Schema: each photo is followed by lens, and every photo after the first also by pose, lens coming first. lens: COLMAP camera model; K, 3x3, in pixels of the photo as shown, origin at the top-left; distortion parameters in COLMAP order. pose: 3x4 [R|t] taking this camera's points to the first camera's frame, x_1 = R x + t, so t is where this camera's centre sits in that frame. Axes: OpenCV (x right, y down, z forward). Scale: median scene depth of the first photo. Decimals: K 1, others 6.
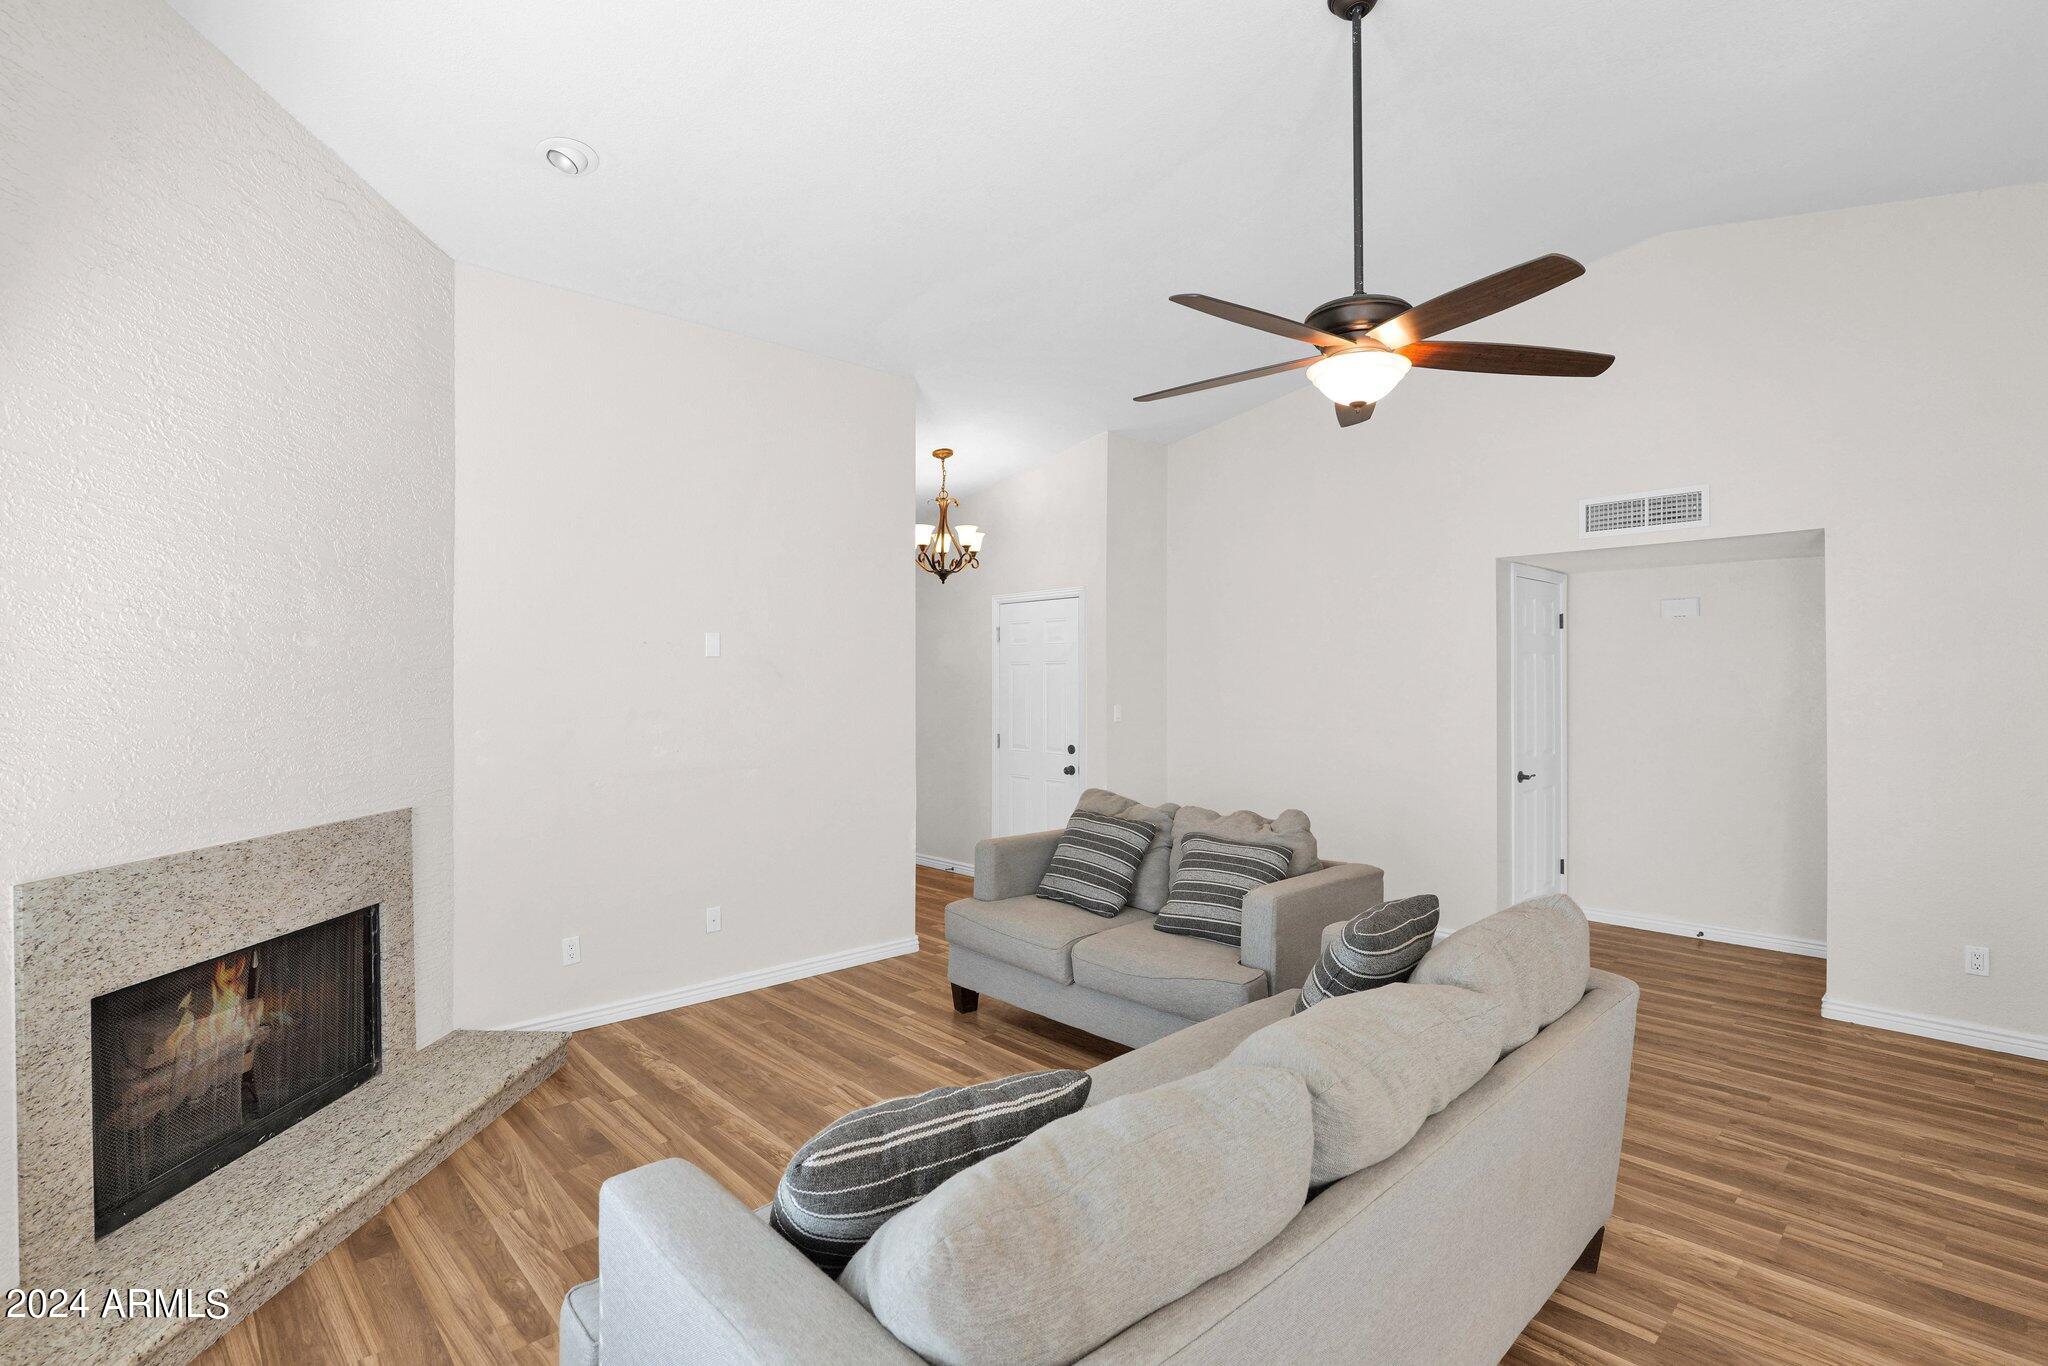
lens RADIAL K [[999.6, 0, 1027.4], [0, 999.6, 679.5], [0, 0, 1]] dist [-0.020766, 0.000261]
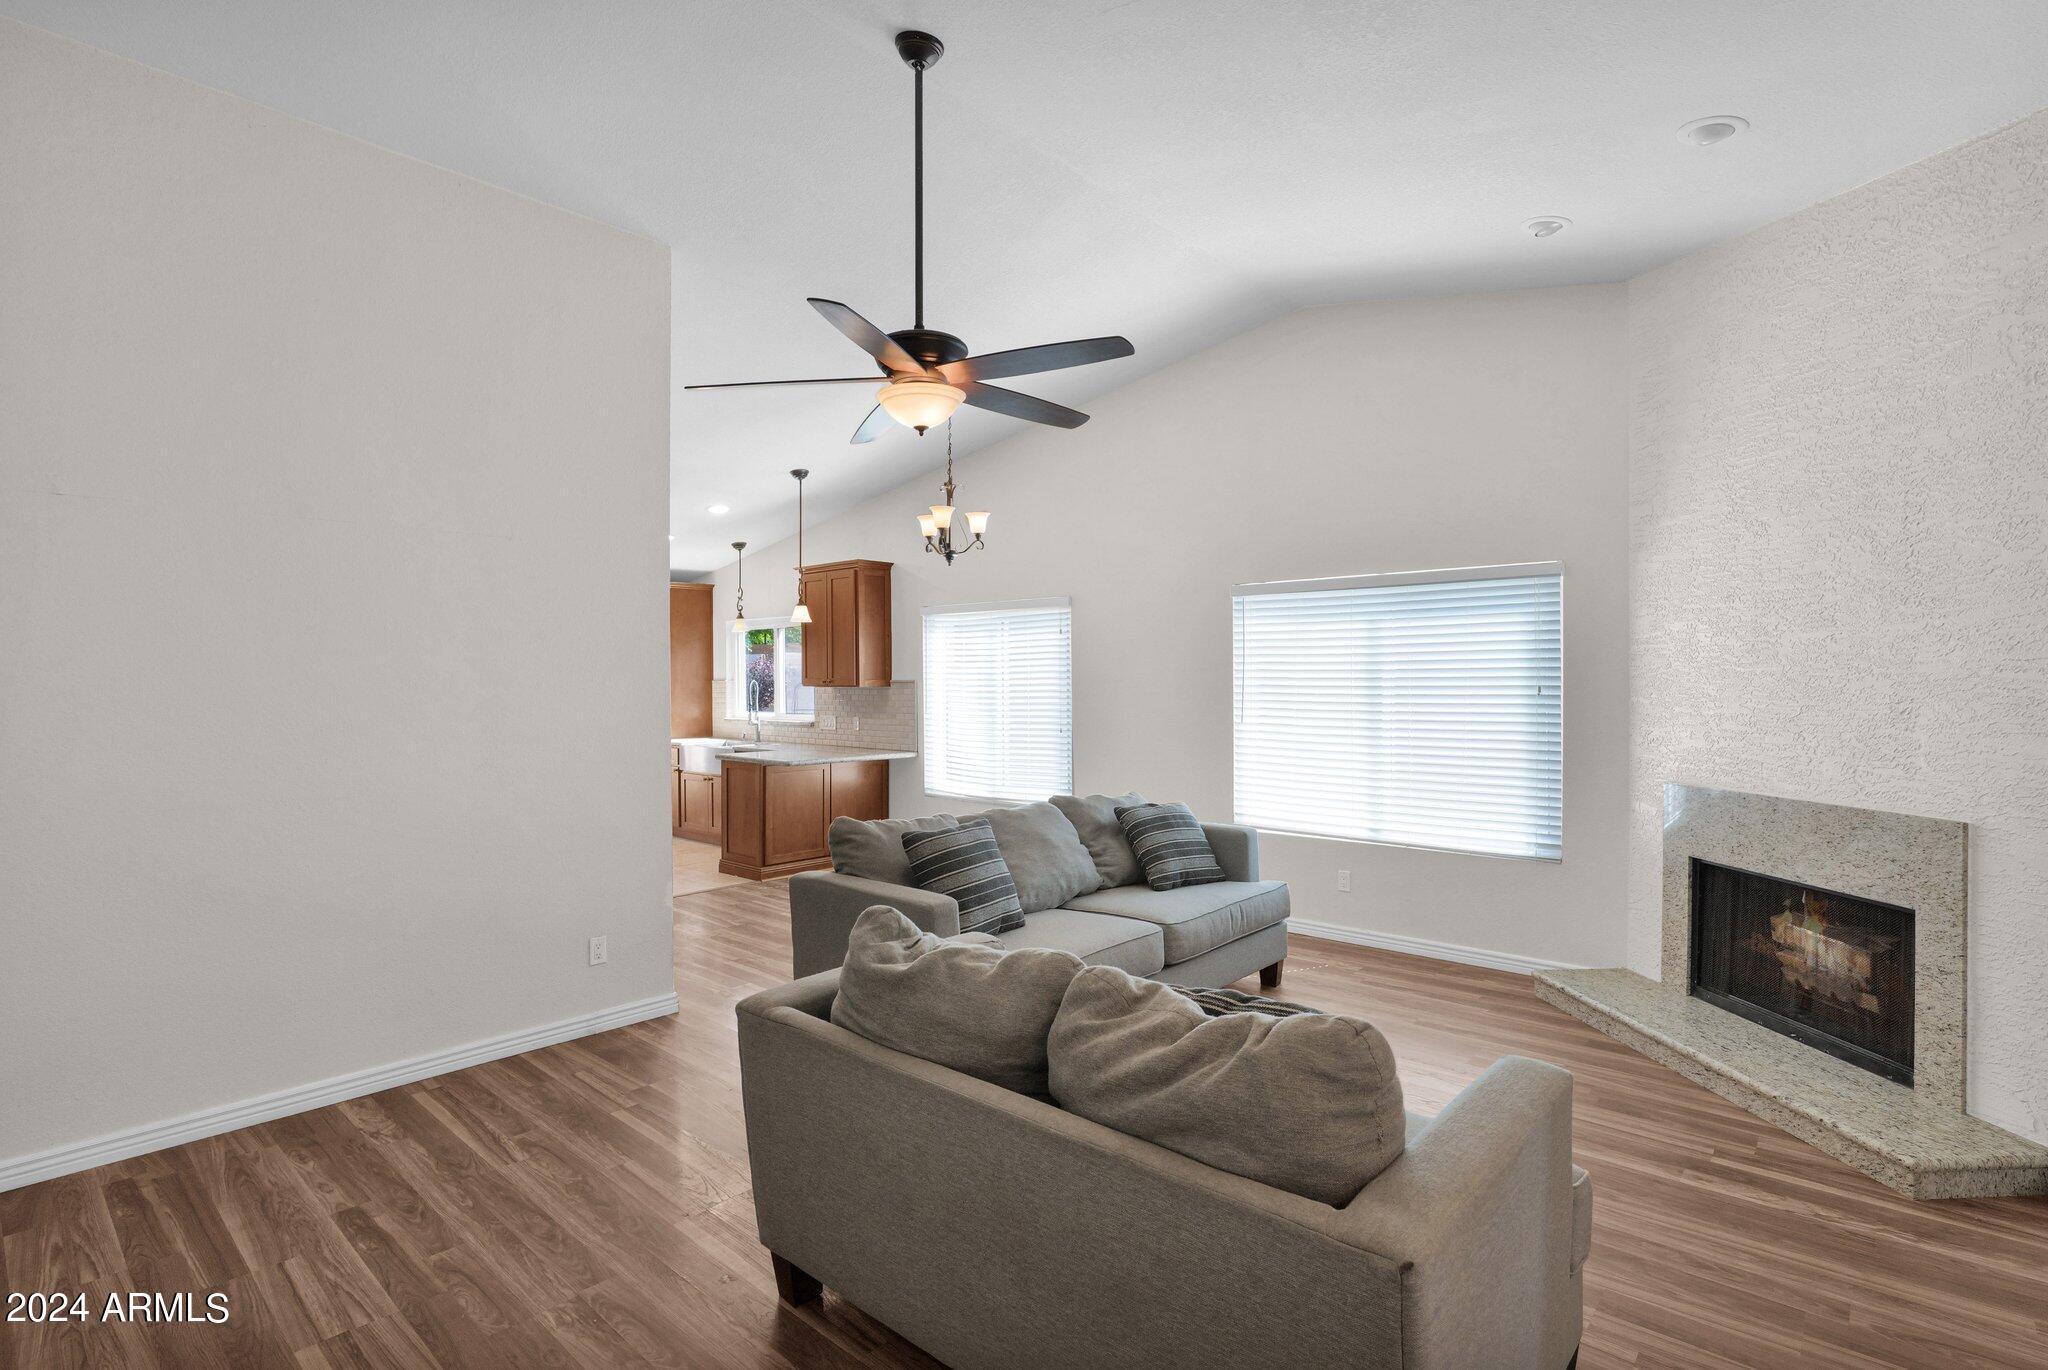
lens RADIAL K [[999.6, 0, 1023.2], [0, 999.6, 685.0], [0, 0, 1]] dist [-0.020766, 0.000261]
pose [[-0.996545, 0.003984, -0.082964, 0.294464], [0.003667, 0.999985, 0.003970, 0.002243], [0.082979, 0.003652, -0.996545, 1.978034]]
